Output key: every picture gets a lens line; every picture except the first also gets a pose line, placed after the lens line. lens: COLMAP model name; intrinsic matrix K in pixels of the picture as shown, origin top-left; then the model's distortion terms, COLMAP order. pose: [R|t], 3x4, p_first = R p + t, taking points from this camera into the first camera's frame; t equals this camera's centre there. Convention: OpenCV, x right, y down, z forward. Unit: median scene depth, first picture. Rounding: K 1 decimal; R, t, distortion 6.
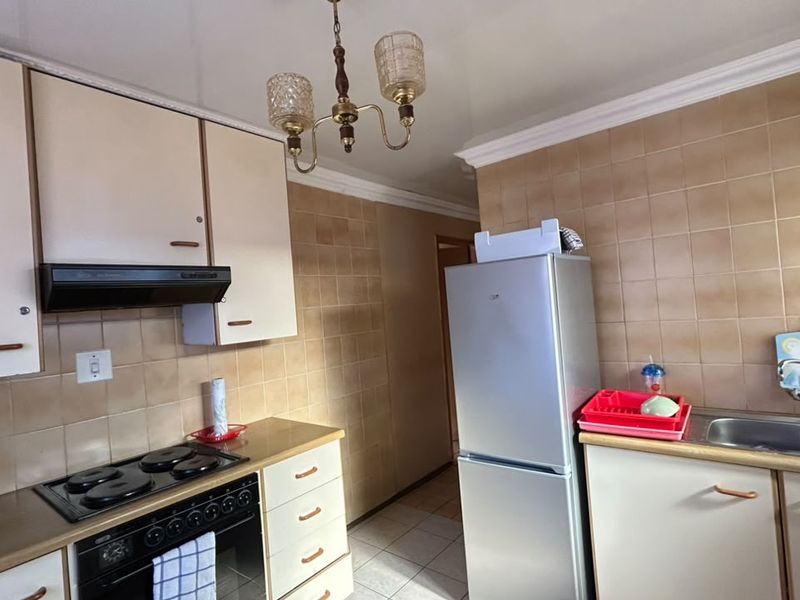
lens RADIAL K [[428.3, 0, 399.7], [0, 428.3, 296.4], [0, 0, 1]] dist [-0.002554, 0.000442]
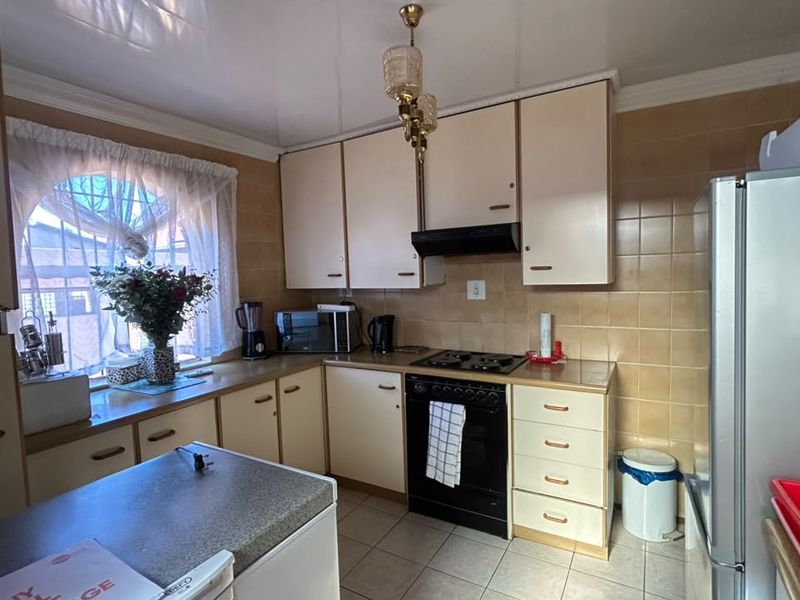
lens RADIAL K [[428.3, 0, 399.7], [0, 428.3, 296.4], [0, 0, 1]] dist [-0.002554, 0.000442]
pose [[0.153807, 0.126487, -0.979972, 0.842860], [0.038248, 0.990267, 0.133819, -0.038983], [0.987360, -0.058065, 0.147472, 0.503004]]
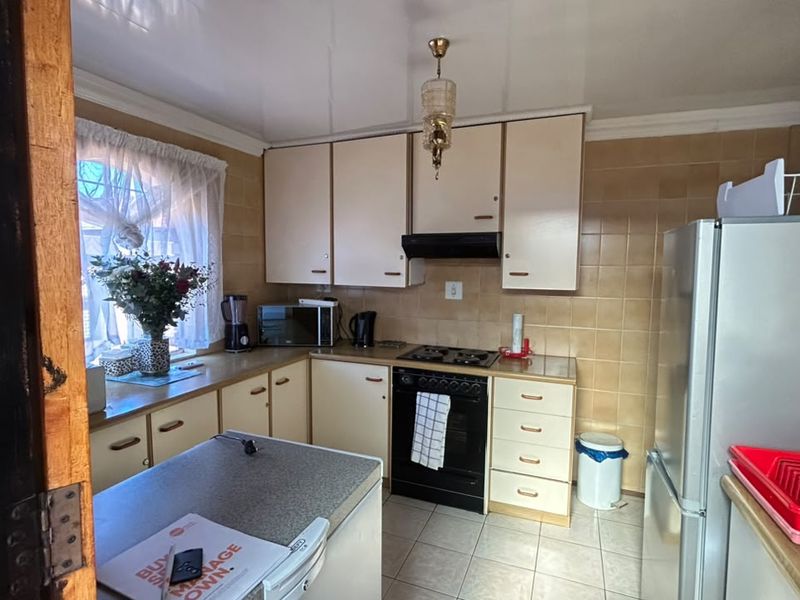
lens RADIAL K [[427.6, 0, 400.2], [0, 427.6, 295.8], [0, 0, 1]] dist [-0.000827, -0.001050]
pose [[0.296284, 0.146057, -0.943866, 0.897830], [-0.014526, 0.988813, 0.148453, -0.072538], [0.954989, -0.030273, 0.295091, 0.293277]]
